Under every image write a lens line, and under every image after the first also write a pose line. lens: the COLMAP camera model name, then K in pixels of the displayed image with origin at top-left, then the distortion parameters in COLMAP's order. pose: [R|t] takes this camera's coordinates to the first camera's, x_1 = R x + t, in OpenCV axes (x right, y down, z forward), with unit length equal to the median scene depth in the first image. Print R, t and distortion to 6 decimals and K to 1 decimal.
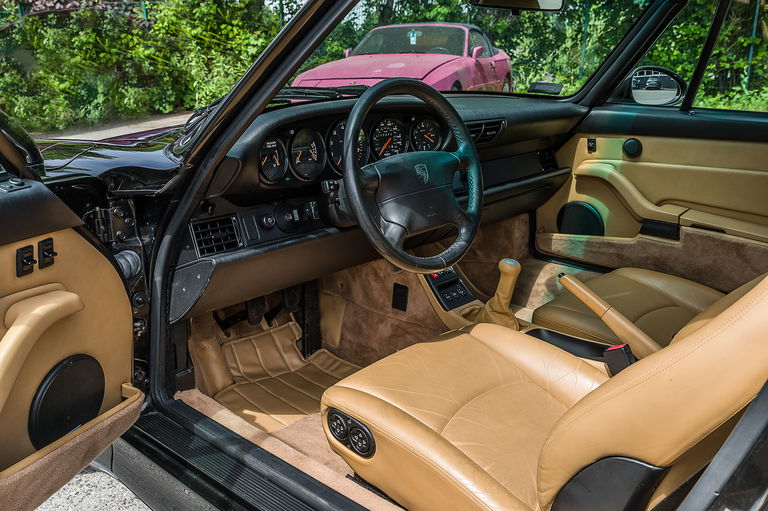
lens RADIAL K [[704.3, 0, 382.5], [0, 704.3, 261.4], [0, 0, 1]] dist [-0.025562, 0.000000]
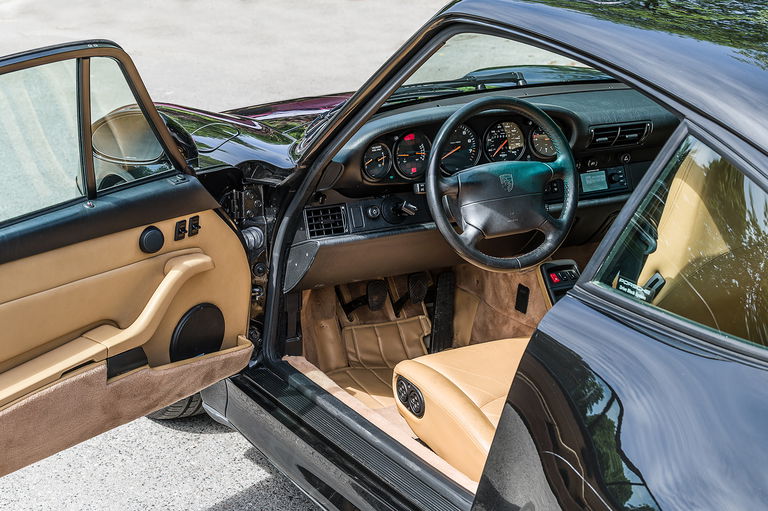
lens RADIAL K [[1565.0, 0, 384.4], [0, 1565.0, 254.4], [0, 0, 1]] dist [-0.231079, 0.000000]
pose [[0.948243, 0.098152, -0.301994, 0.619460], [-0.098160, 0.995055, 0.015188, -0.029873], [0.301992, 0.015242, 0.953189, -1.388841]]
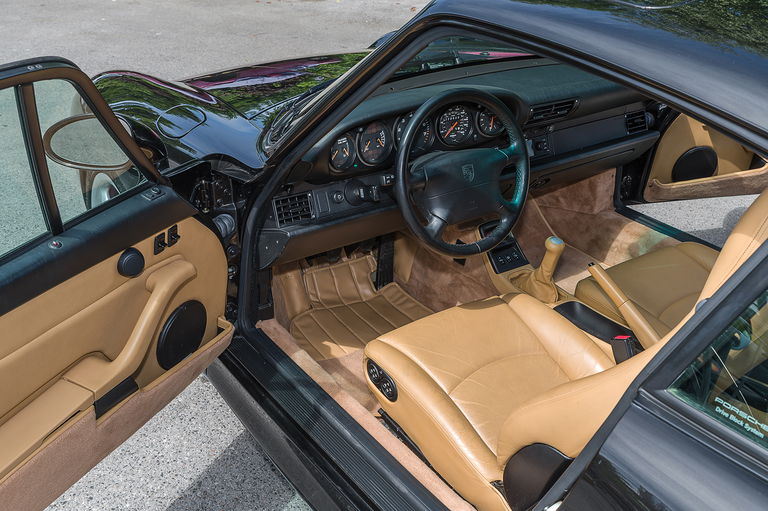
lens RADIAL K [[805.4, 0, 377.6], [0, 805.4, 254.8], [0, 0, 1]] dist [-0.007729, 0.000000]
pose [[0.975756, 0.122470, -0.181387, 0.165037], [-0.086601, 0.977188, 0.193919, -0.233698], [0.200999, -0.173509, 0.964103, -0.330570]]
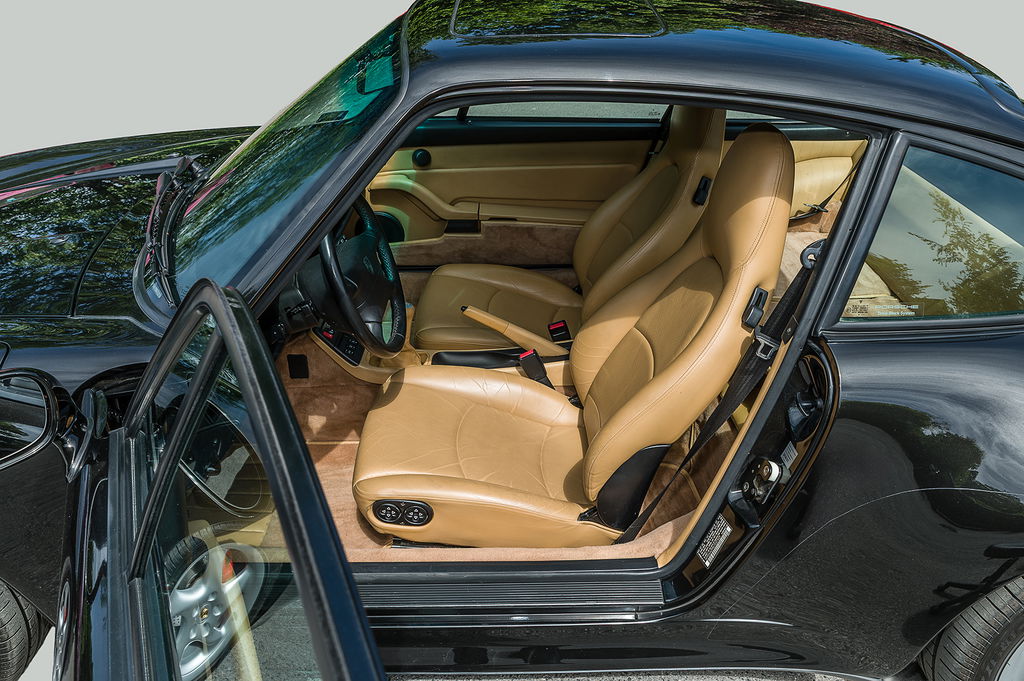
lens RADIAL K [[785.8, 0, 516.7], [0, 785.8, 334.0], [0, 0, 1]] dist [-0.008479, -0.000592]
pose [[0.726653, -0.330317, 0.602384, -0.520760], [0.199111, 0.940452, 0.275509, -0.305238], [-0.657518, -0.080258, 0.749152, -0.043612]]
